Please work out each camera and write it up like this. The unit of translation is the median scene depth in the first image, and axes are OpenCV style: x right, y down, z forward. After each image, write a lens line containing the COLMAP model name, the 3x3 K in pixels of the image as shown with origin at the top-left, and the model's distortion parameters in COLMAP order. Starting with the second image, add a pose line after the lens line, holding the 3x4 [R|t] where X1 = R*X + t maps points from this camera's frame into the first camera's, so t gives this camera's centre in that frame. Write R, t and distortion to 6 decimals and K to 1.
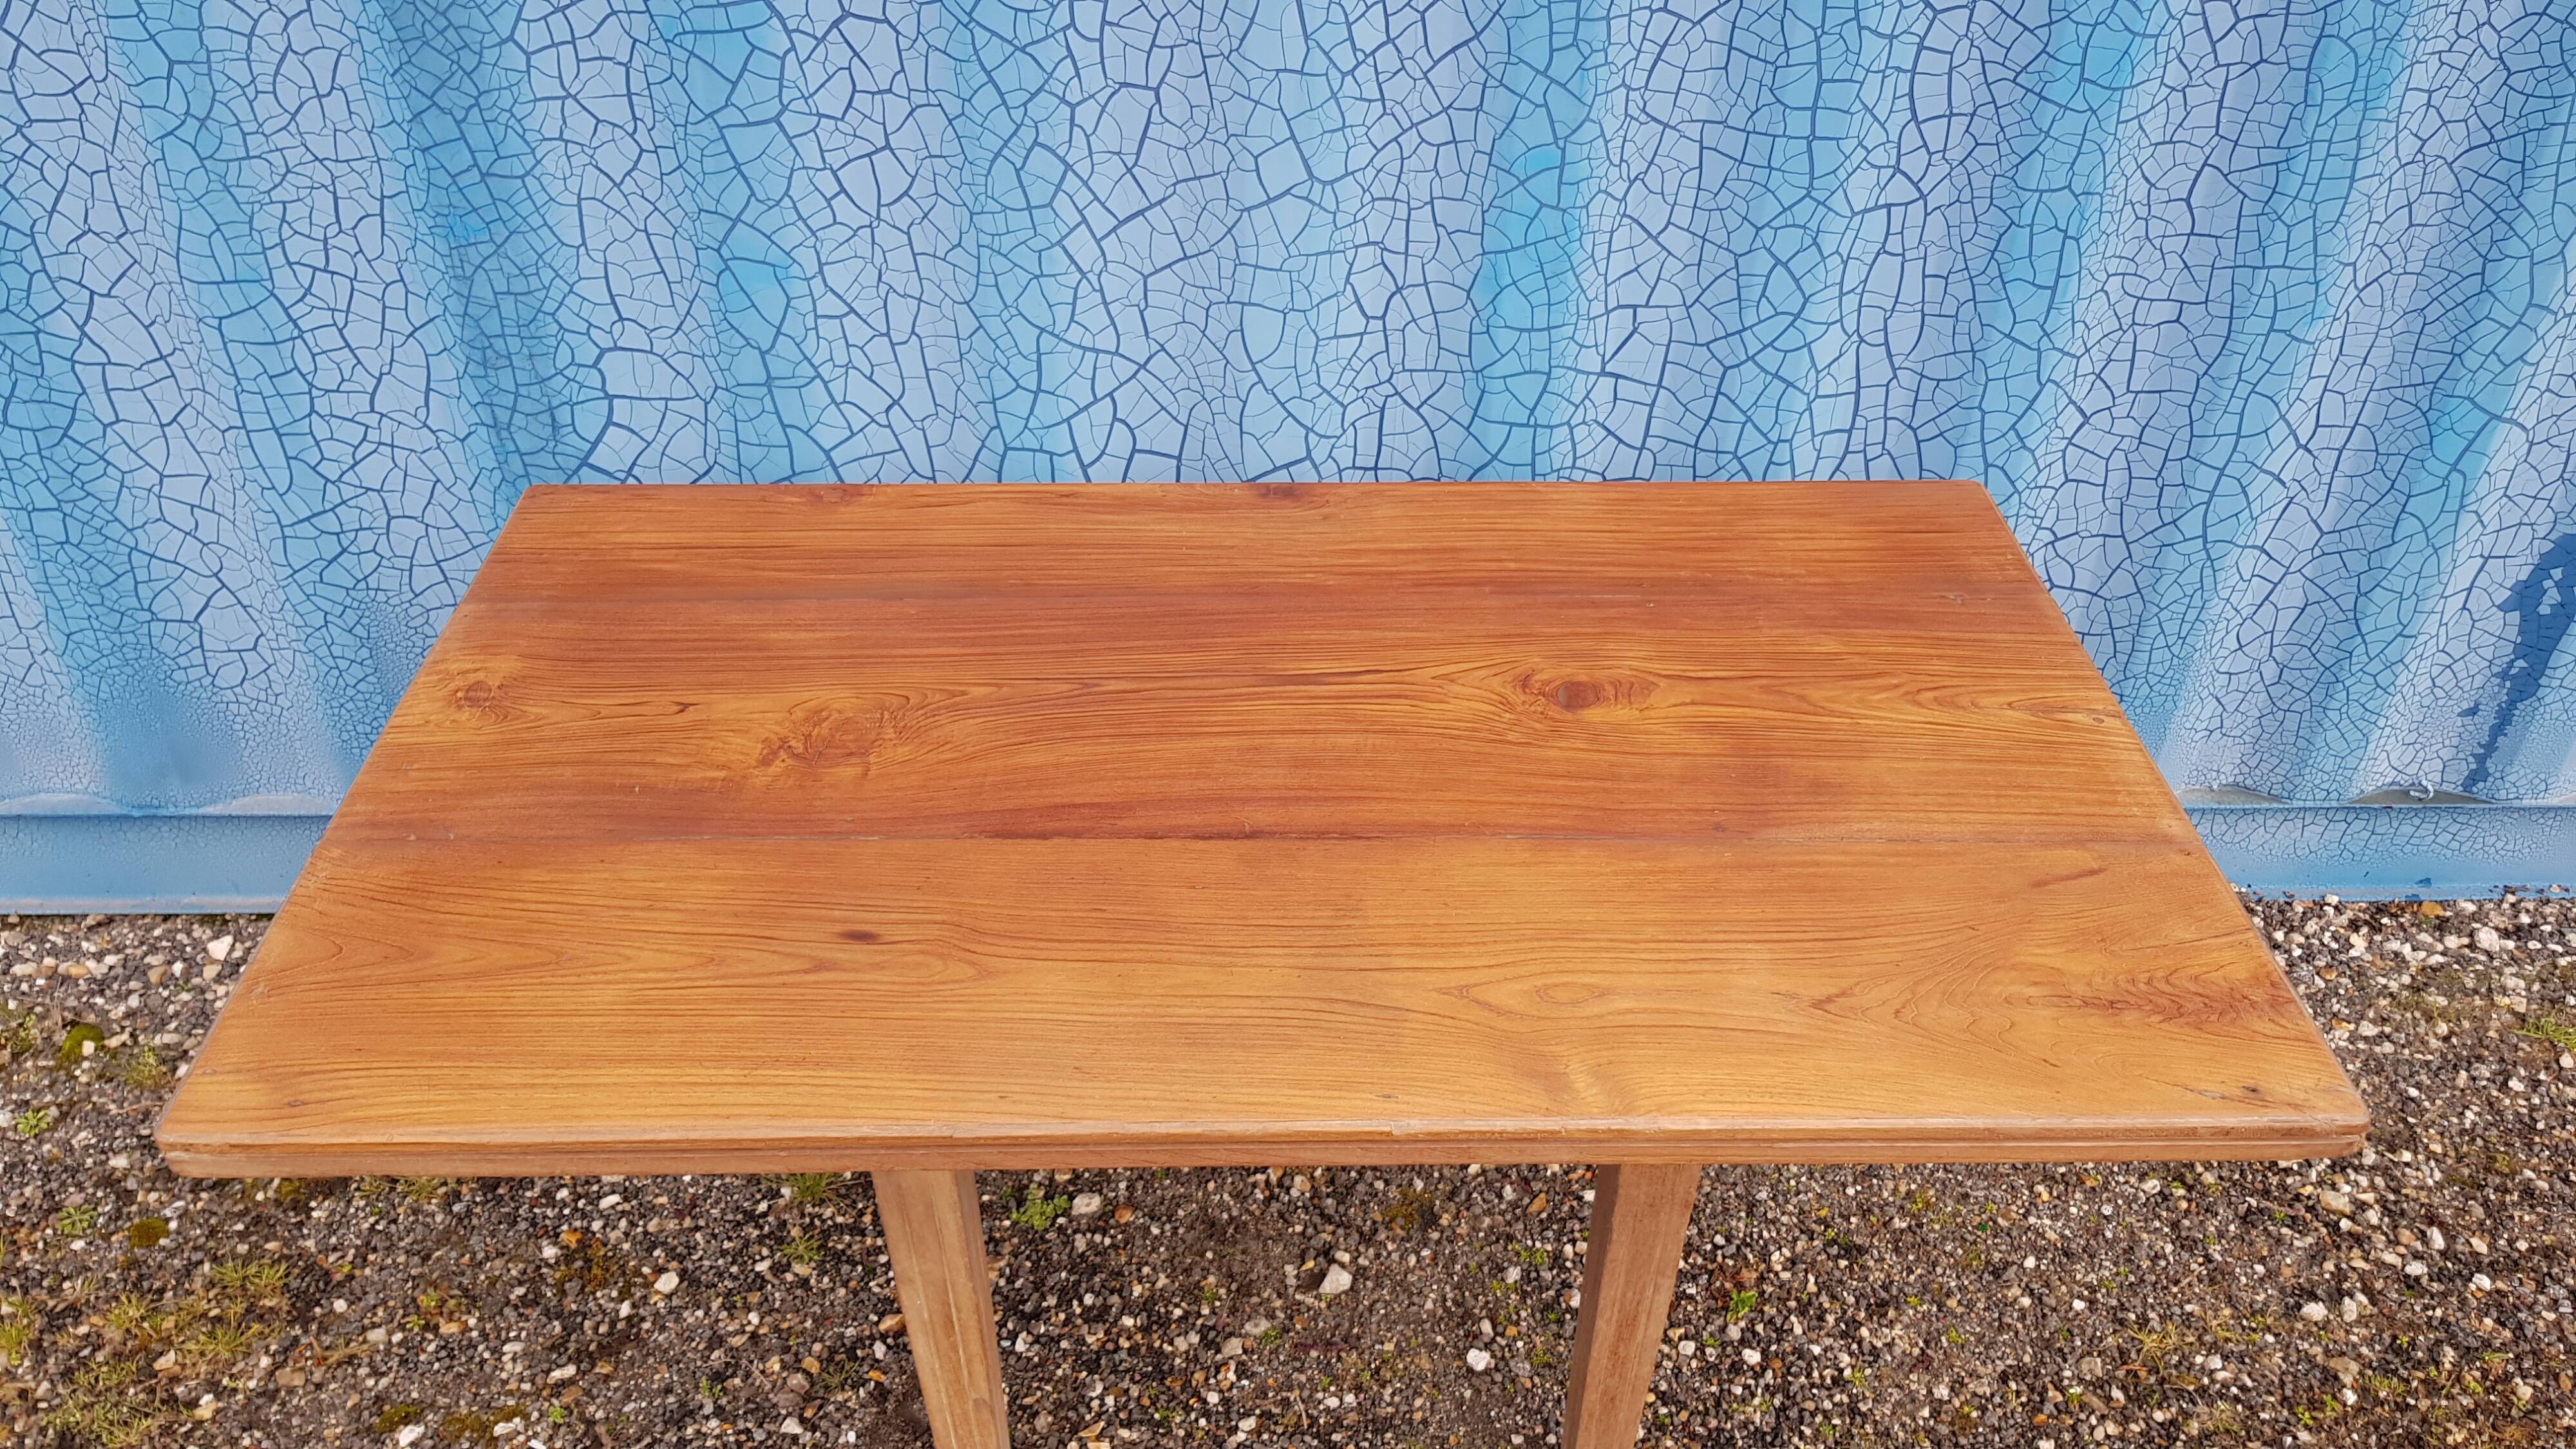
lens RADIAL K [[2005.1, 0, 1309.8], [0, 2005.1, 722.5], [0, 0, 1]] dist [0.073202, -0.144346]
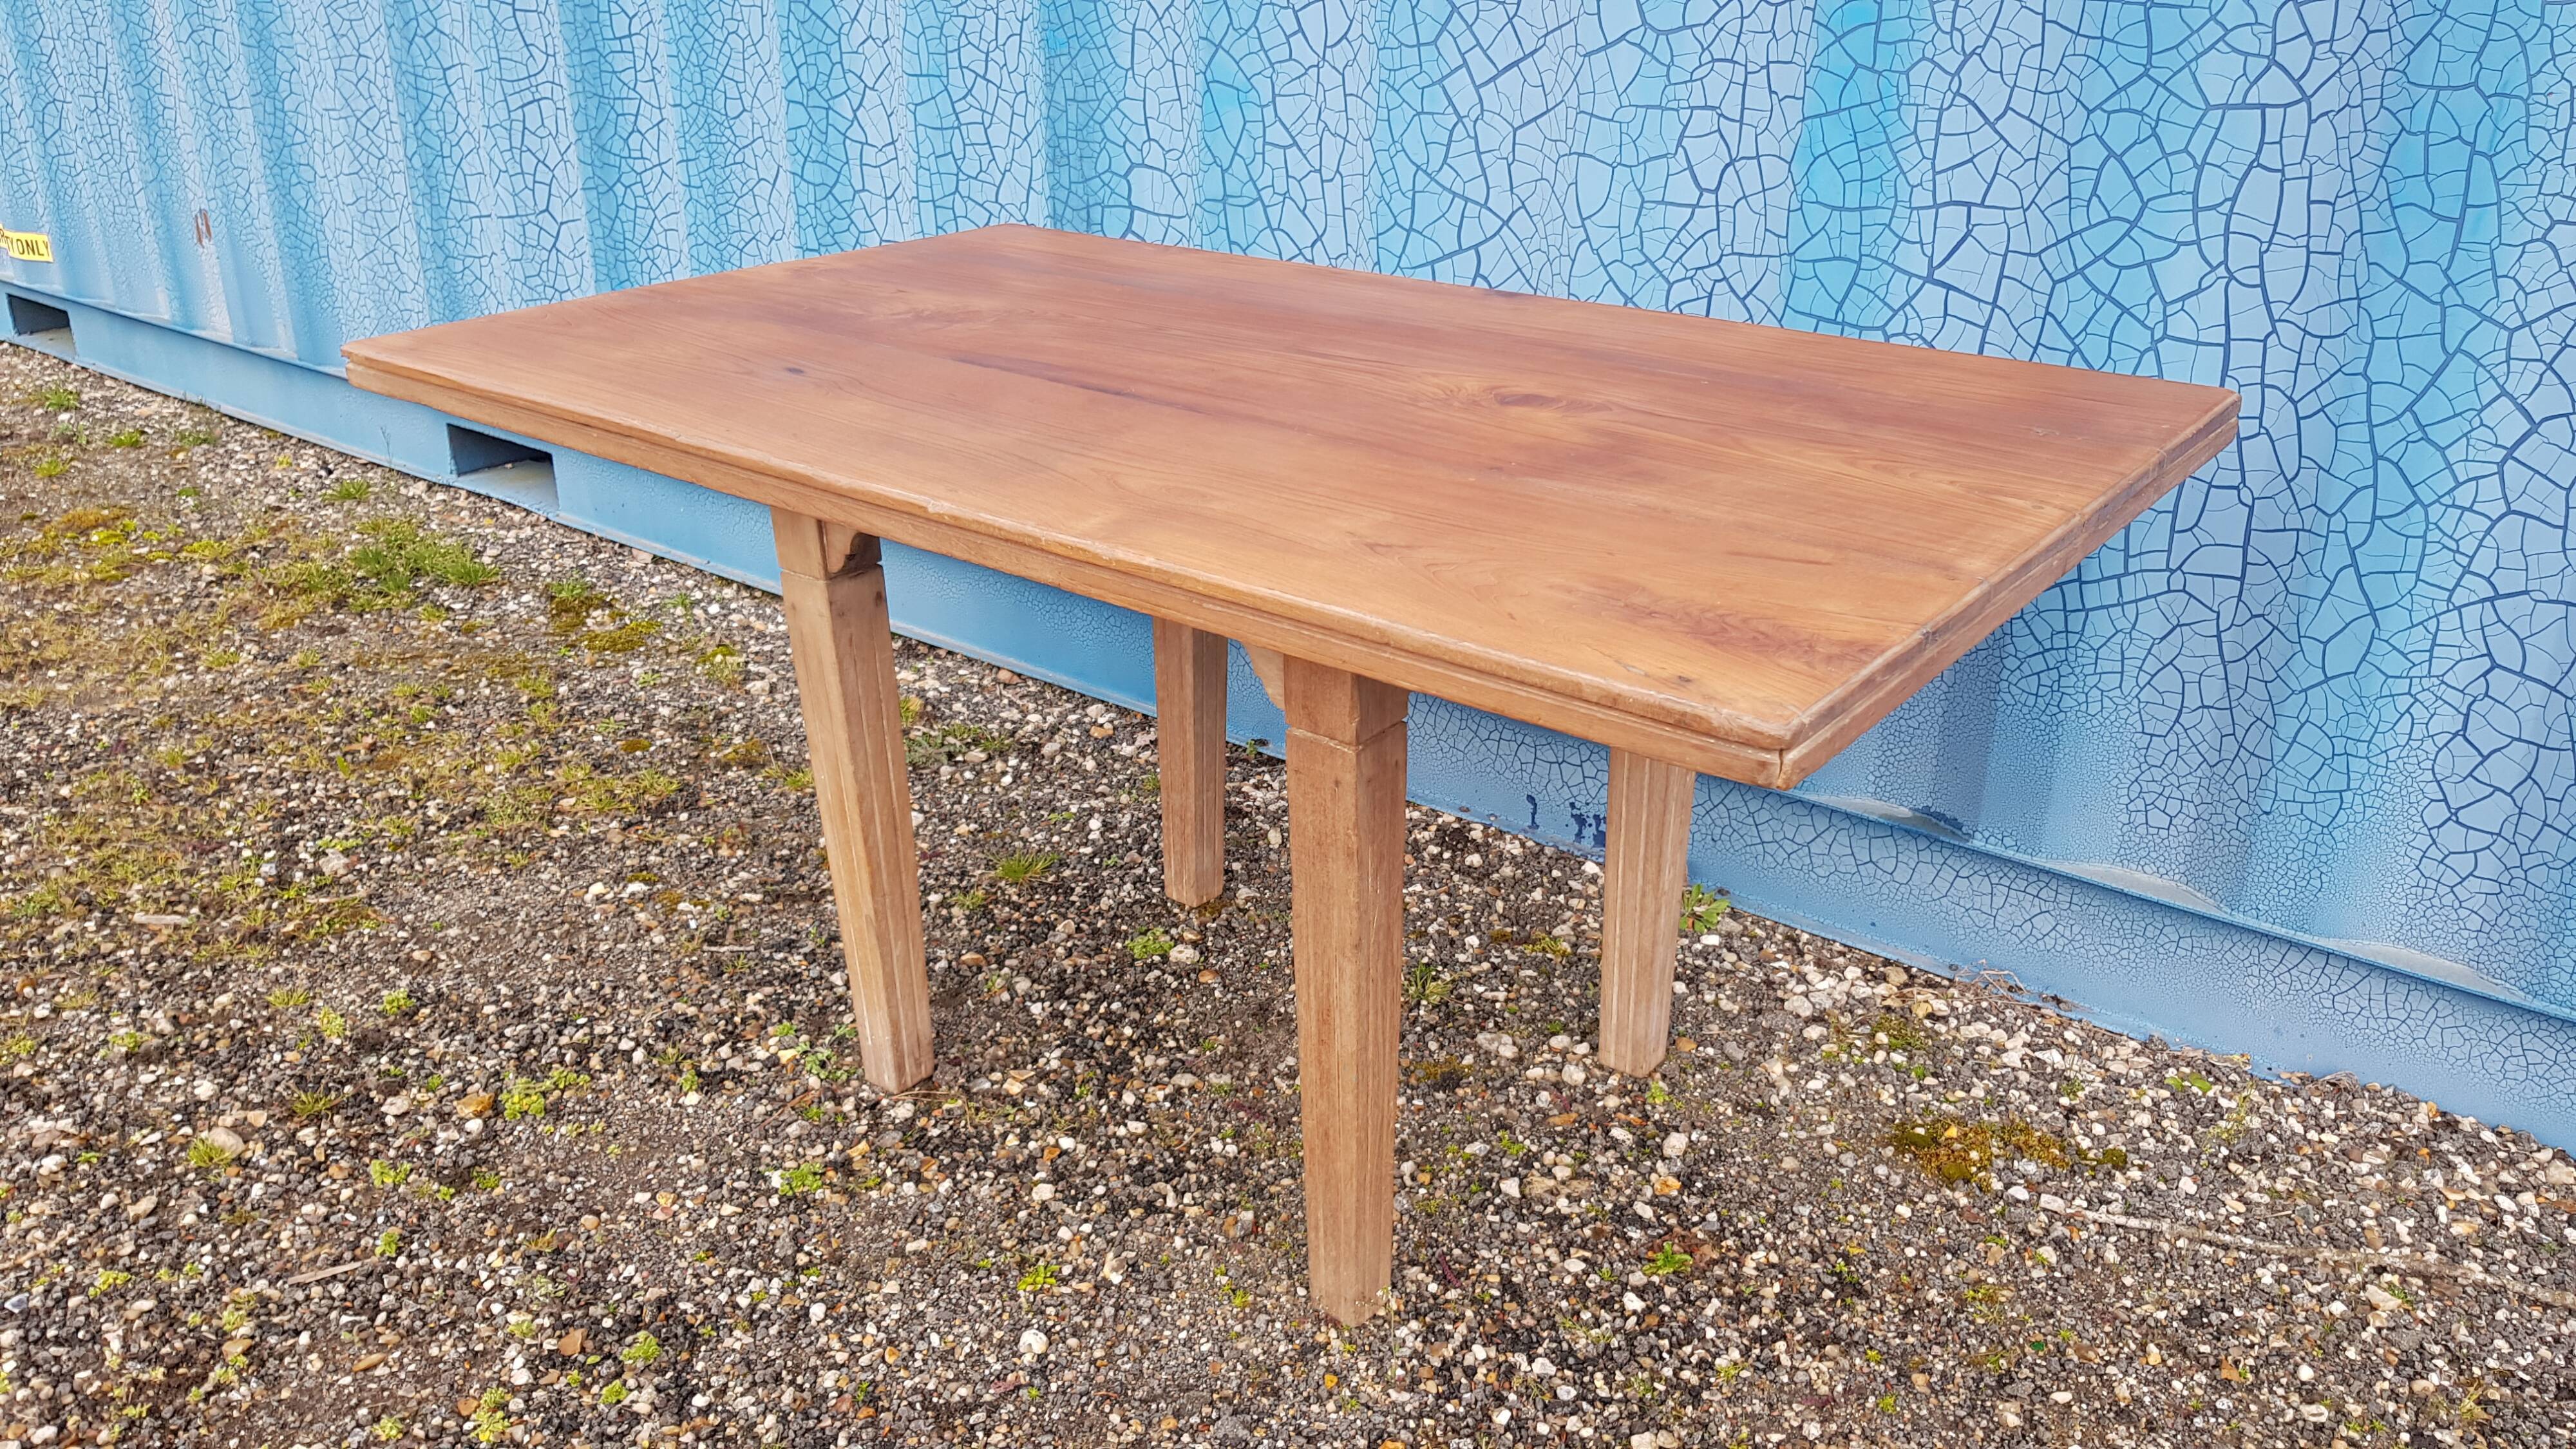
lens RADIAL K [[2005.1, 0, 1306.3], [0, 2005.1, 732.9], [0, 0, 1]] dist [0.073202, -0.144346]
pose [[0.770749, 0.238878, -0.590663, 0.538097], [-0.361303, 0.927454, -0.096376, 0.216602], [0.524791, 0.287690, 0.801142, 0.178041]]
